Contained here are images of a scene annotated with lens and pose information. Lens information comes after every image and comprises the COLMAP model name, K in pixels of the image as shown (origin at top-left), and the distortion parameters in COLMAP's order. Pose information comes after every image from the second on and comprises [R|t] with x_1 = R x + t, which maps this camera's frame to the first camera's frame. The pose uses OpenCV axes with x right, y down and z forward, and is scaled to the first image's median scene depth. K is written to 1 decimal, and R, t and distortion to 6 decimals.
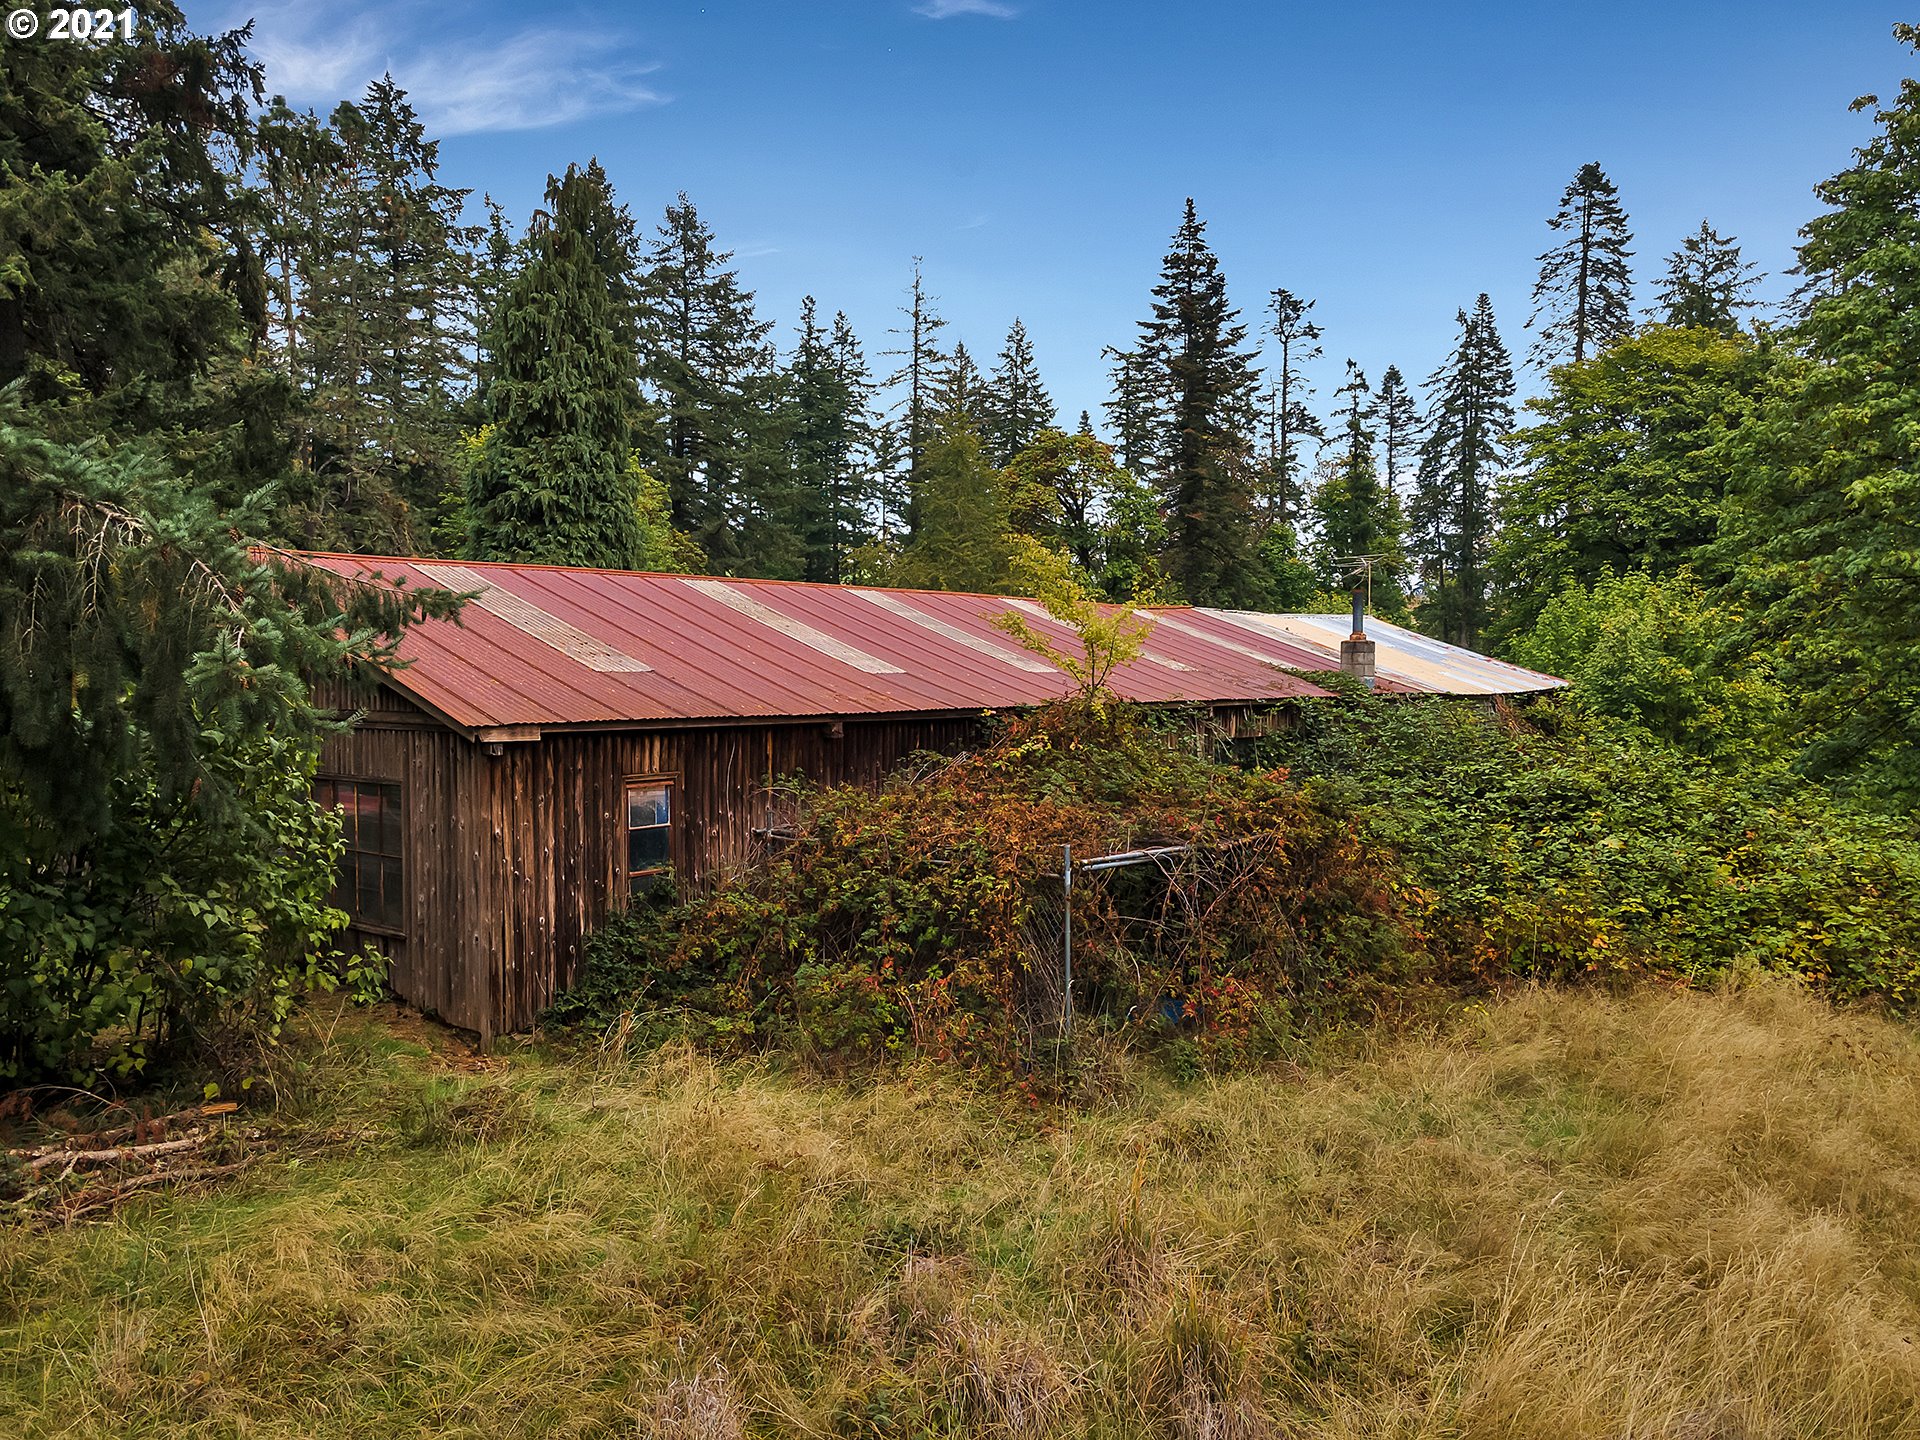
lens RADIAL K [[1403.8, 0, 963.5], [0, 1403.8, 709.7], [0, 0, 1]] dist [0.030053, 0.022468]
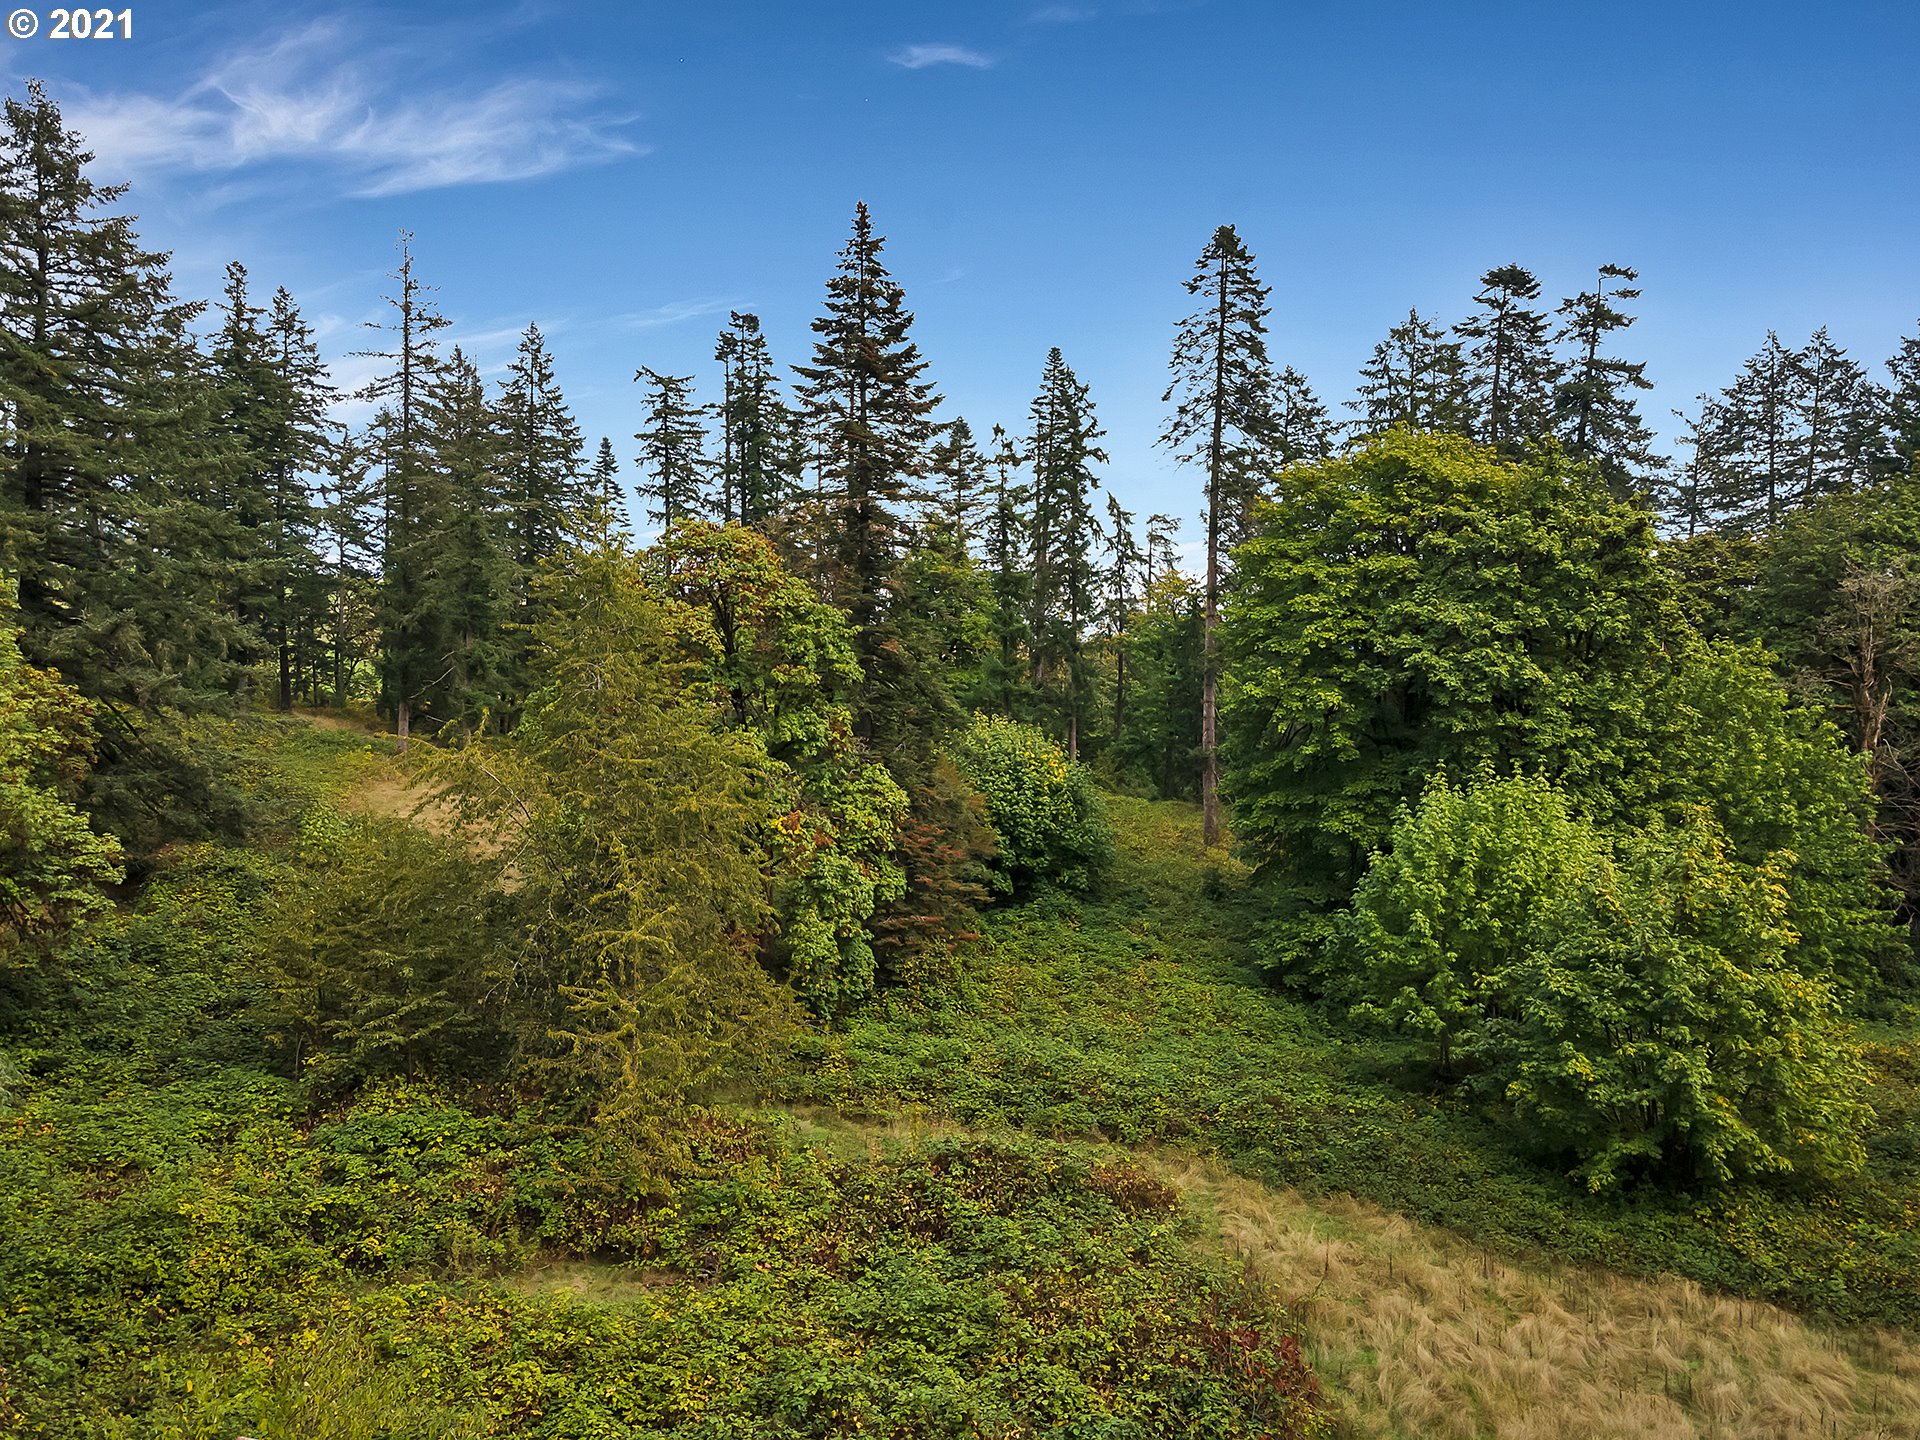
lens RADIAL K [[1403.8, 0, 968.9], [0, 1403.8, 732.7], [0, 0, 1]] dist [0.030053, 0.022468]
pose [[0.928916, -0.010064, 0.370153, -0.049113], [0.007570, 0.999938, 0.008188, -0.074300], [-0.370212, -0.004804, 0.928935, 0.237717]]
